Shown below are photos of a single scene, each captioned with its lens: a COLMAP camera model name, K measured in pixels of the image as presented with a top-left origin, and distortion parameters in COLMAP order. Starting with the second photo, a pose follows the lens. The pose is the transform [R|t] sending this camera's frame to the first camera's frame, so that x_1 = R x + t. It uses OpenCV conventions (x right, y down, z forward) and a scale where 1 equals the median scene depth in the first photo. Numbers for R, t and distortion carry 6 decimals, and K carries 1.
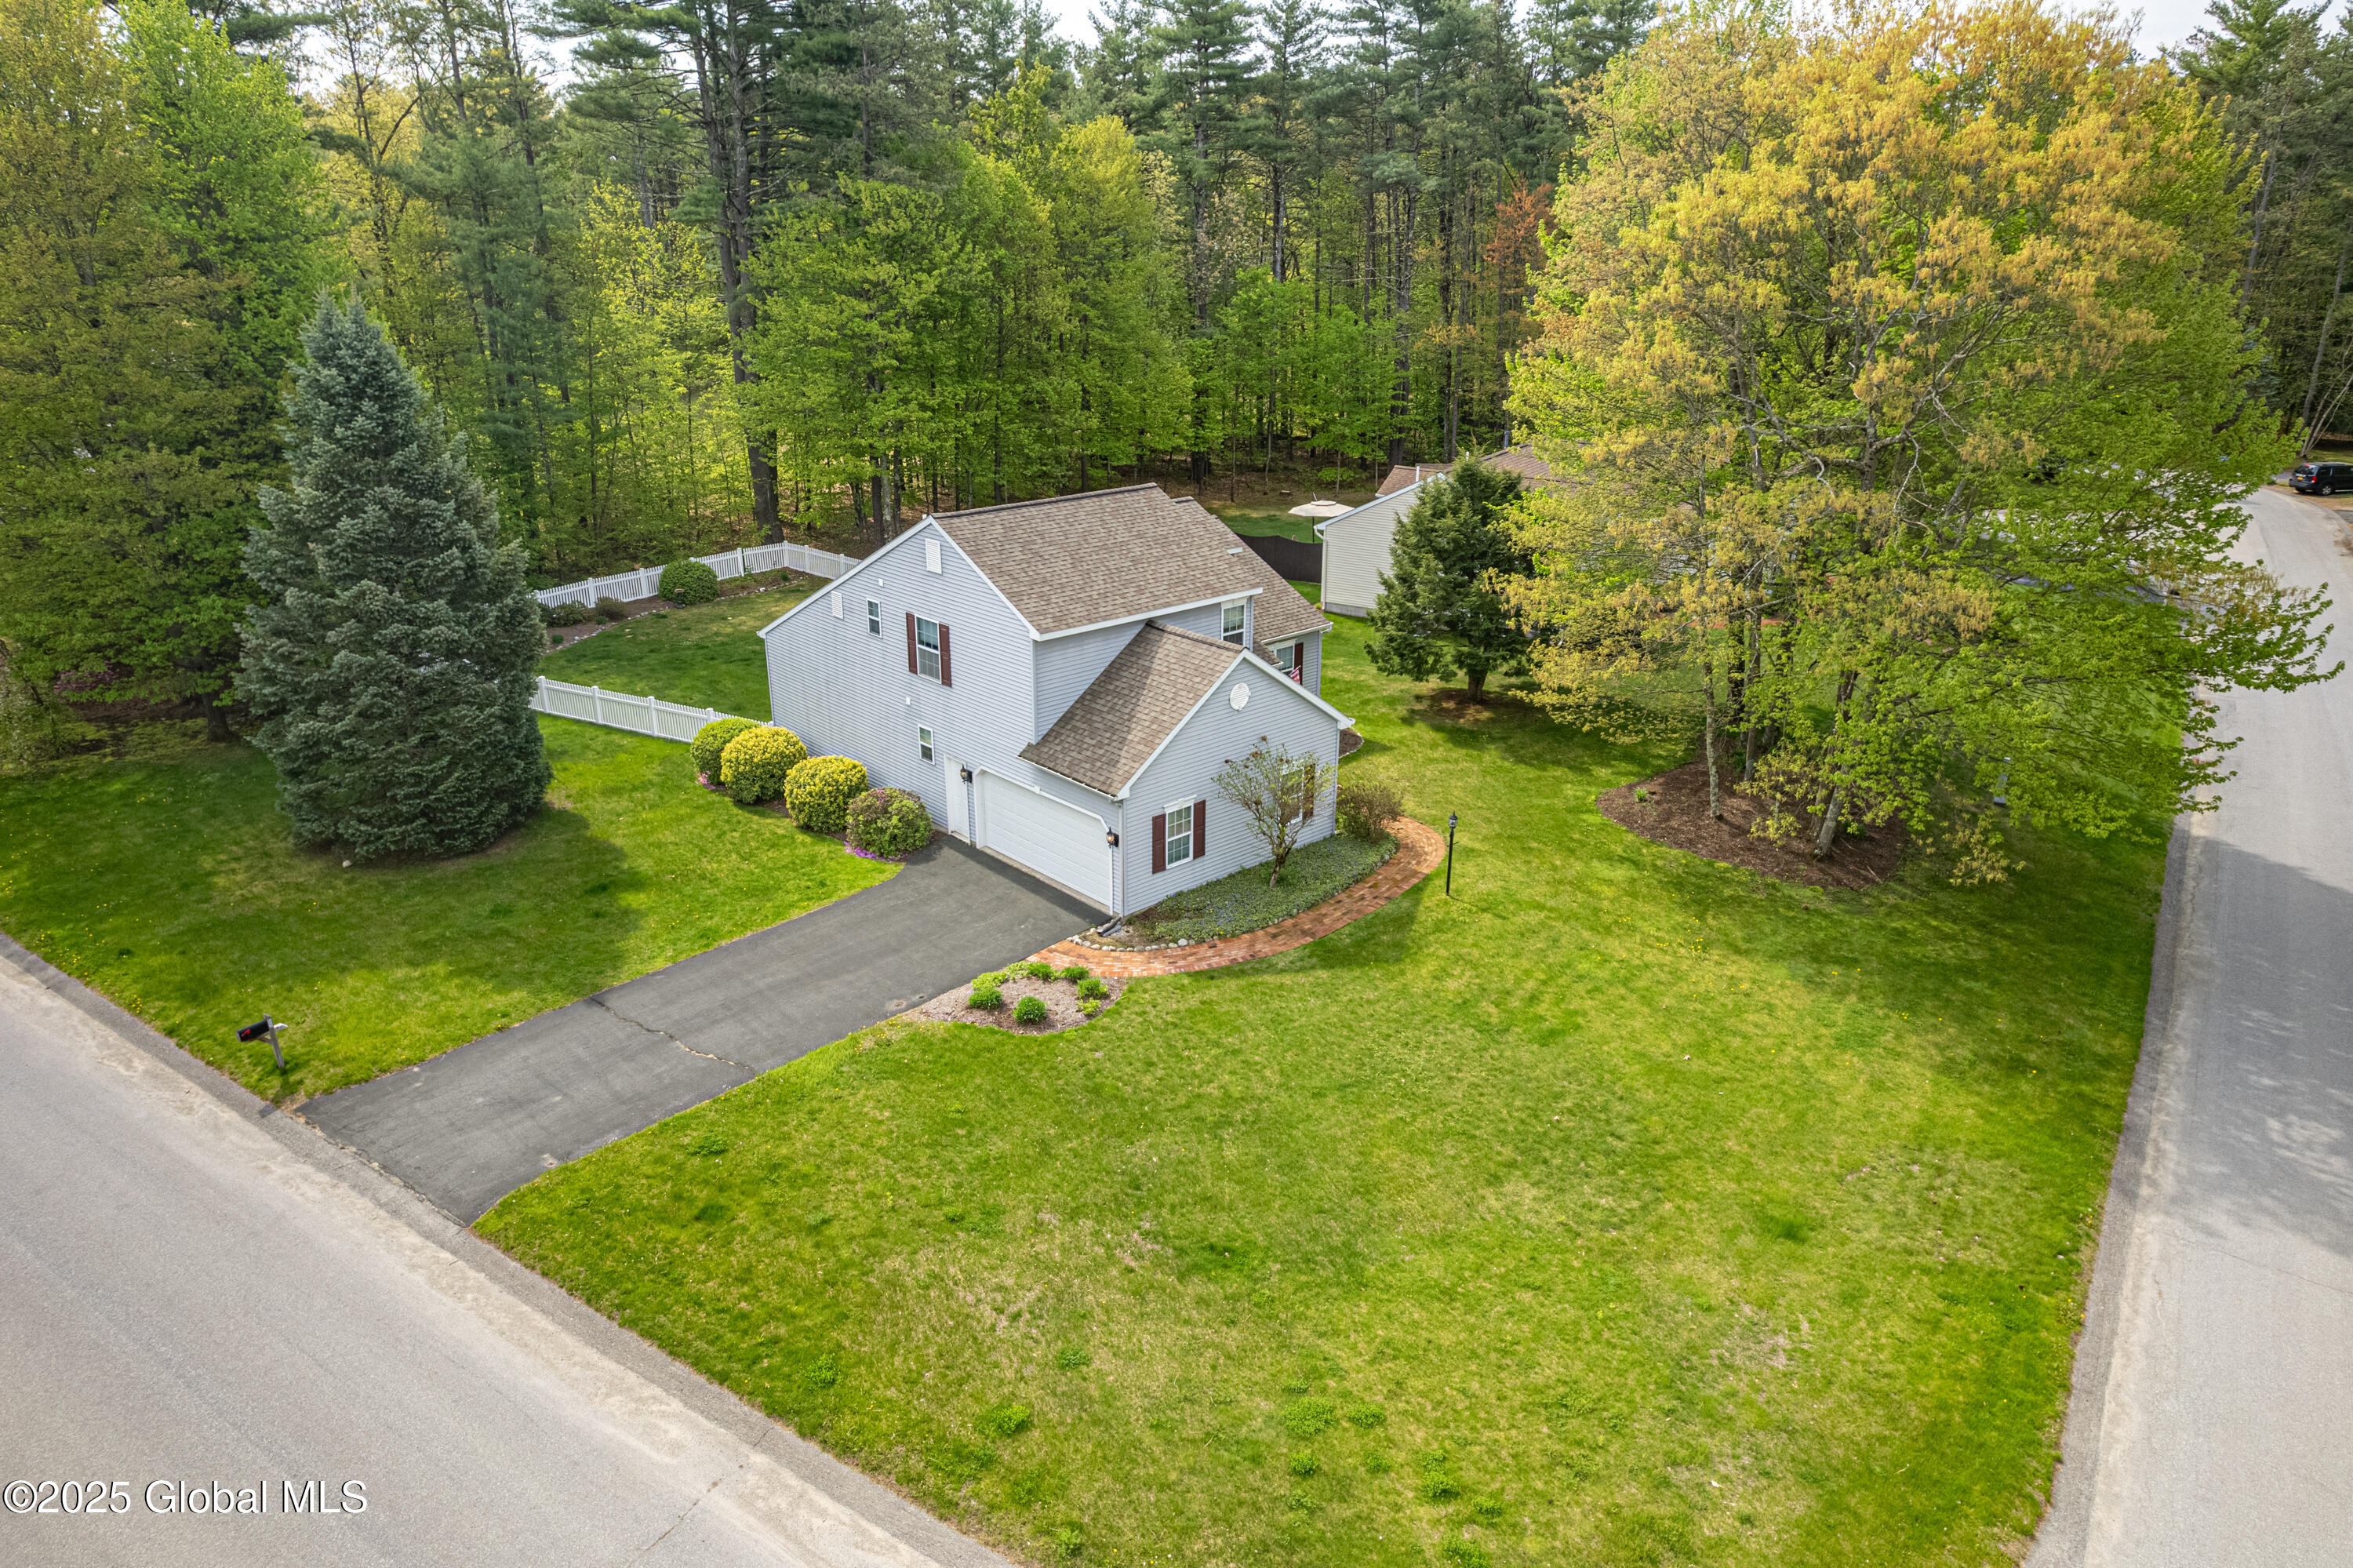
lens RADIAL K [[1492.4, 0, 1176.5], [0, 1492.4, 784.0], [0, 0, 1]] dist [-0.002574, -0.000426]
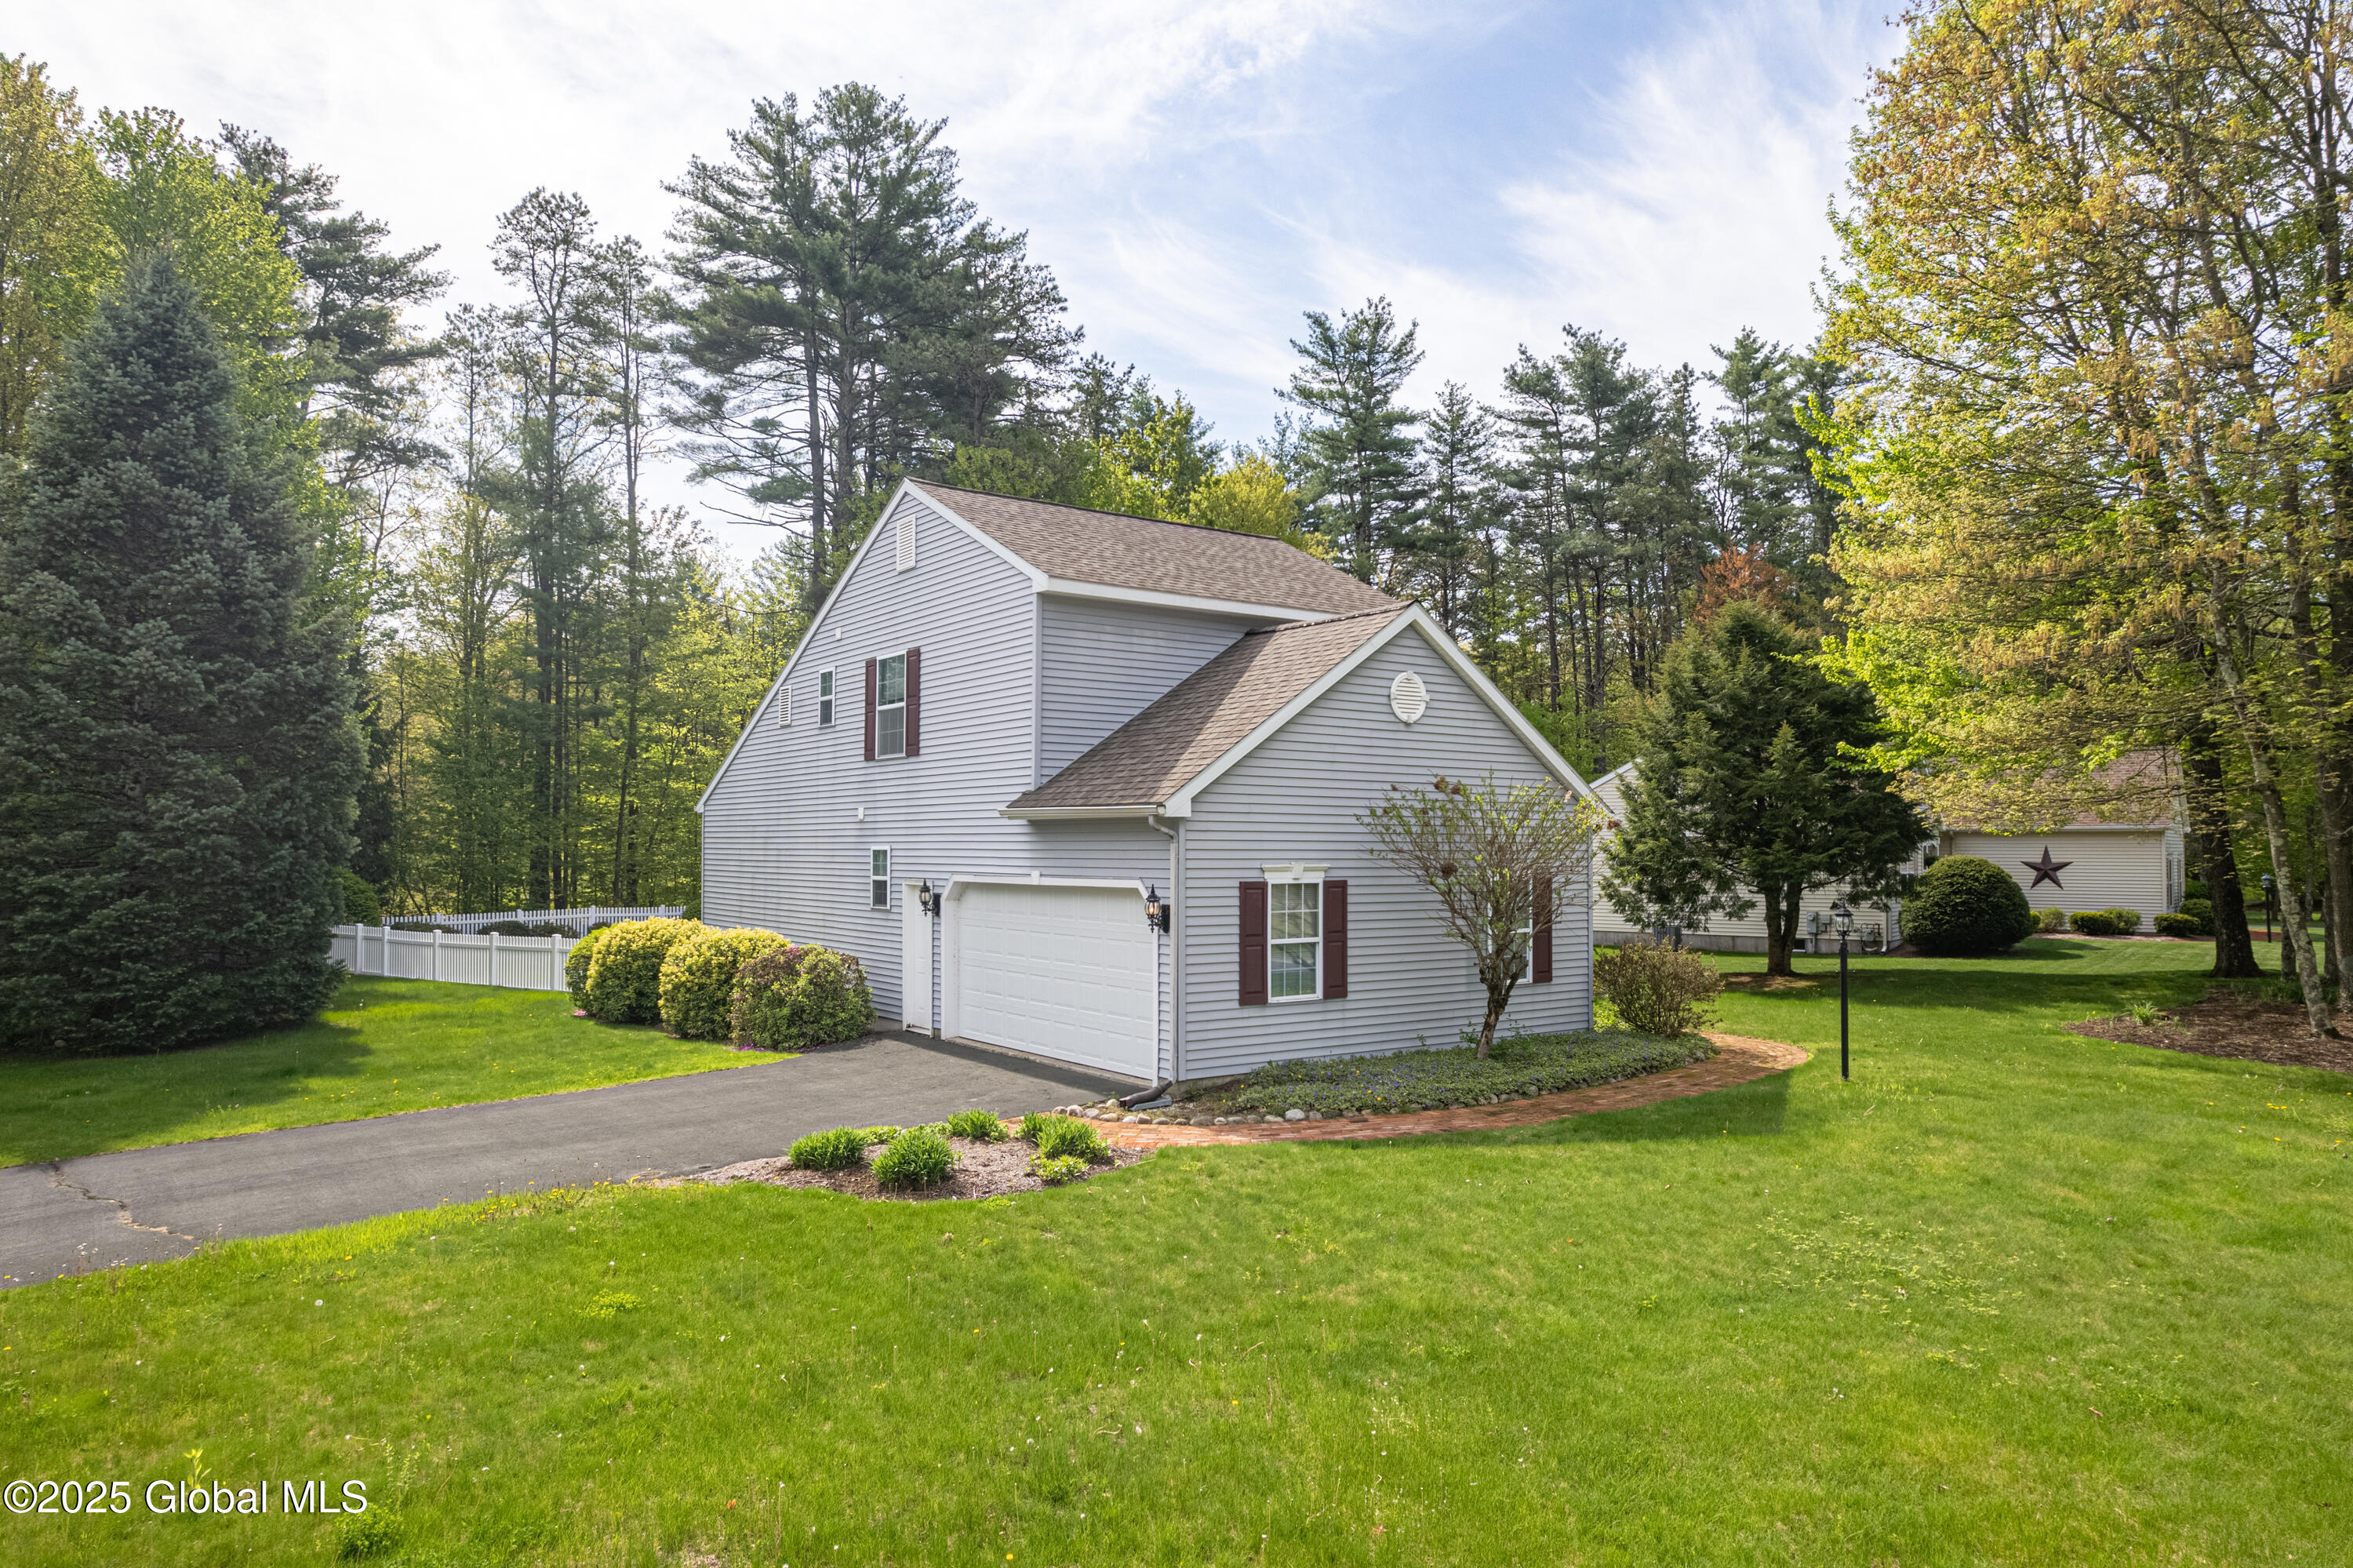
lens RADIAL K [[1526.5, 0, 1176.5], [0, 1526.5, 784.0], [0, 0, 1]] dist [-0.056863, 0.067111]
pose [[0.993640, -0.005666, -0.112461, 0.020233], [-0.036700, 0.927902, -0.371014, 0.176939], [0.106455, 0.372782, 0.921792, 0.486840]]
